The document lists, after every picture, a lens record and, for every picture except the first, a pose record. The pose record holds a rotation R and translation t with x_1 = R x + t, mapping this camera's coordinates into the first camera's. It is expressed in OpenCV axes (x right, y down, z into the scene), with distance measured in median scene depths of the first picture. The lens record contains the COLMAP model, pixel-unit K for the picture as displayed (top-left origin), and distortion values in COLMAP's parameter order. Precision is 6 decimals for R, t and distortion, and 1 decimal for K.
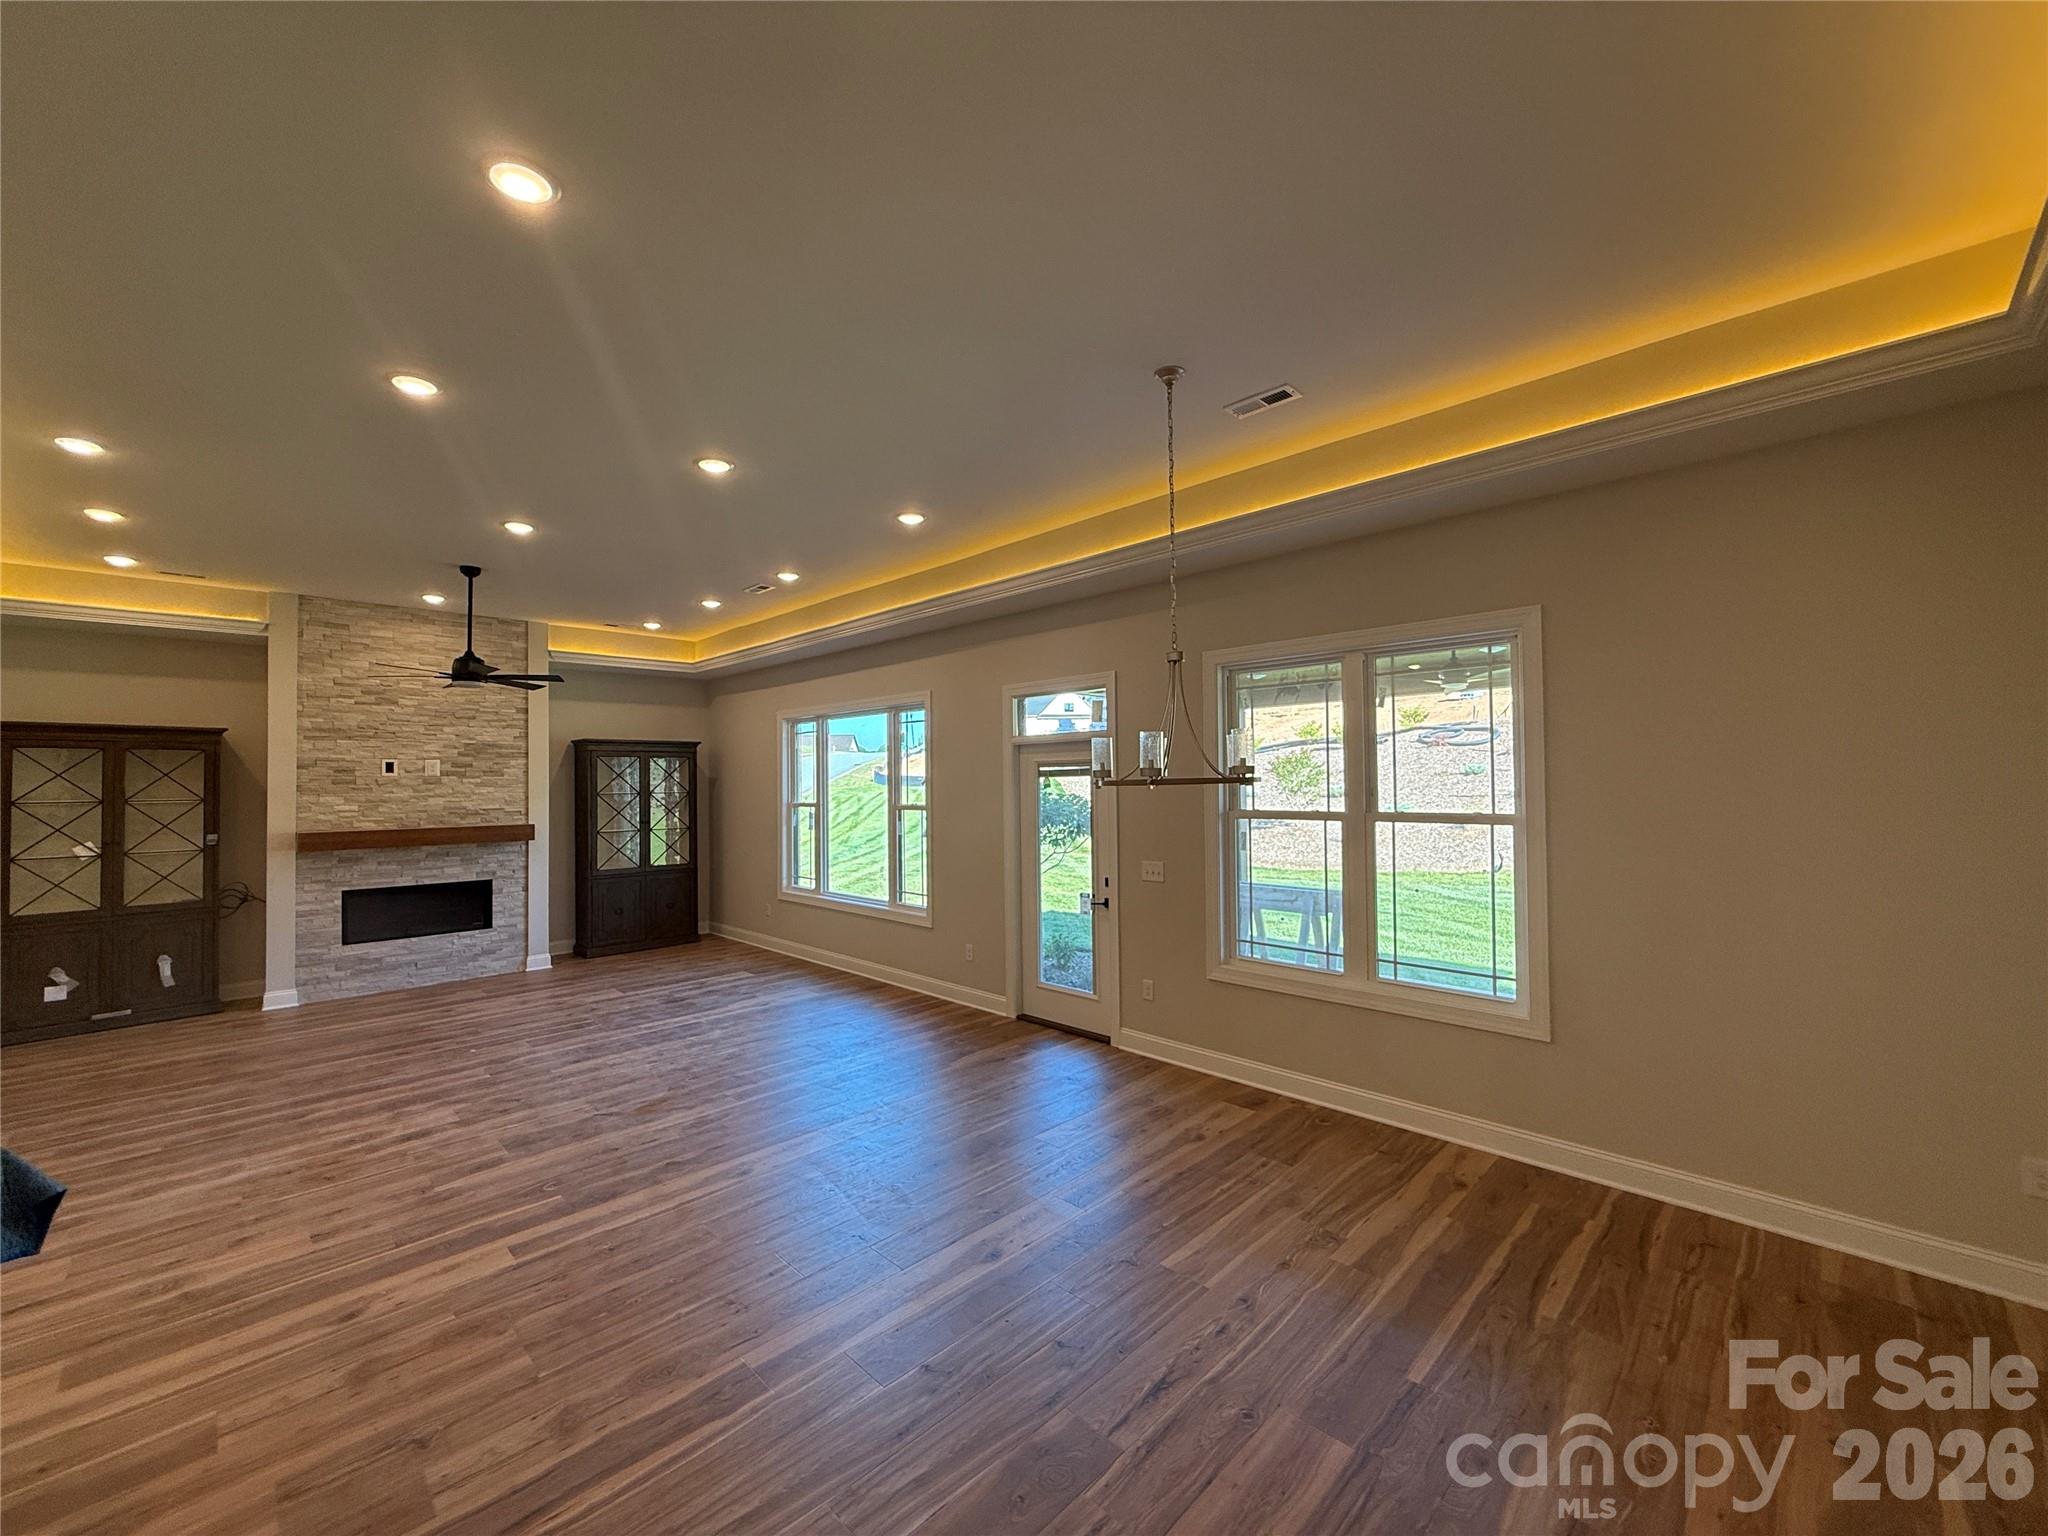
lens RADIAL K [[813.0, 0, 1027.2], [0, 813.0, 760.9], [0, 0, 1]] dist [-0.002313, 0.000656]
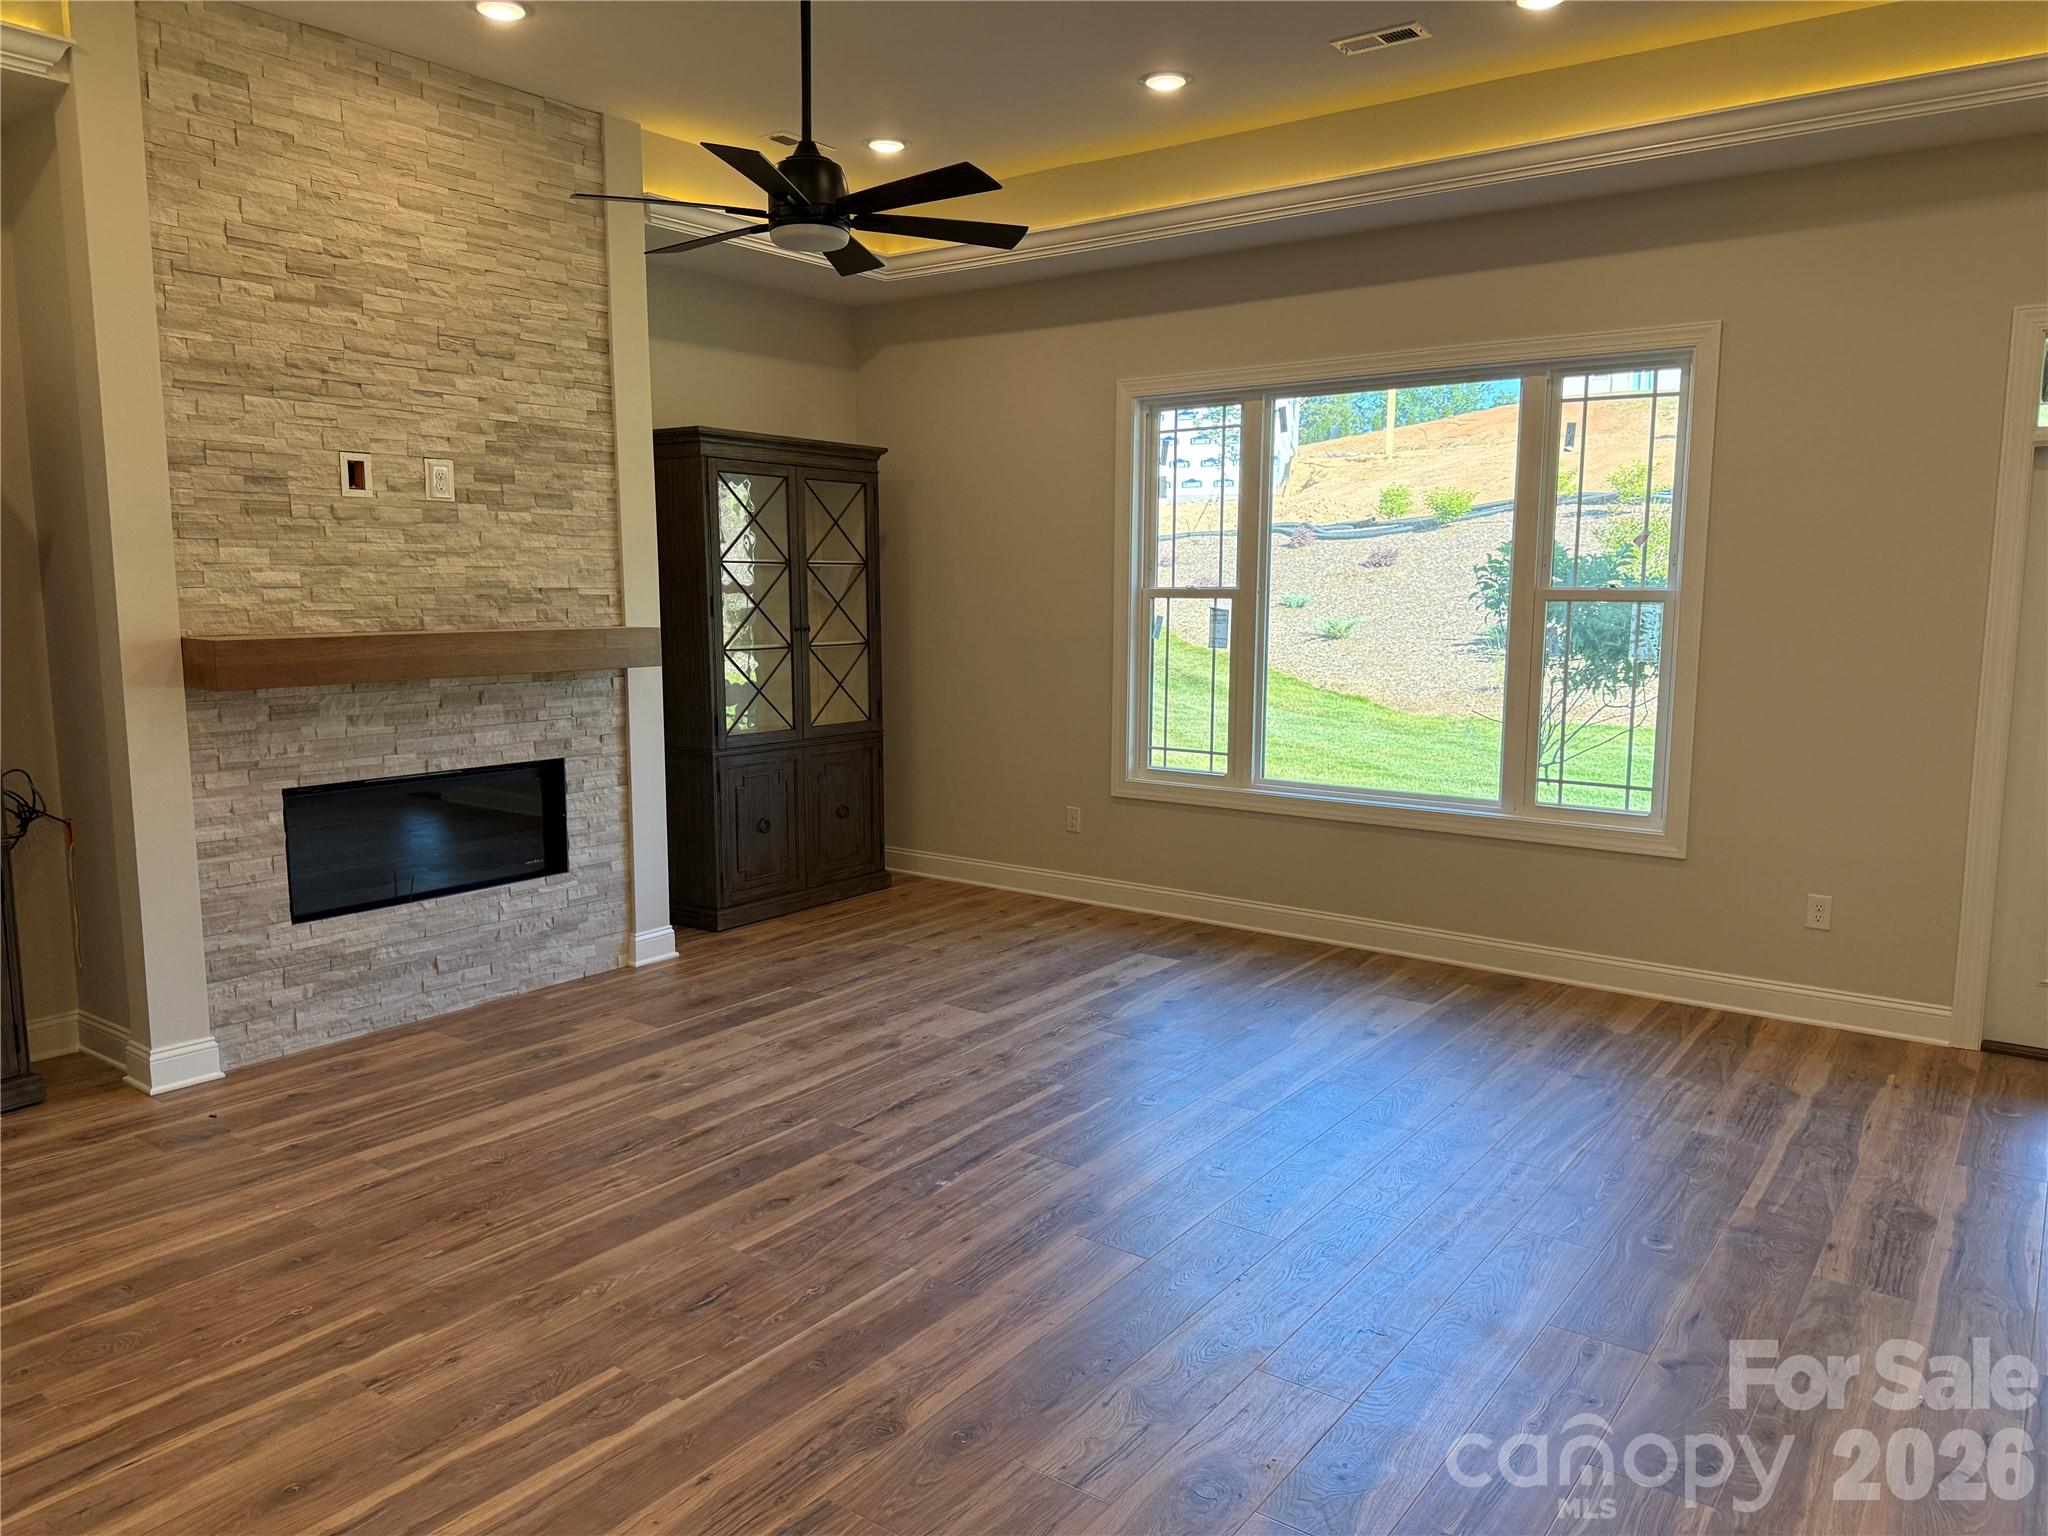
lens RADIAL K [[1430.8, 0, 1027.4], [0, 1430.8, 764.4], [0, 0, 1]] dist [0.051555, -0.066591]
pose [[0.989118, -0.005762, 0.147014, -0.566199], [-0.017022, 0.988041, 0.153251, 0.033418], [-0.146139, -0.154086, 0.977190, 0.255587]]
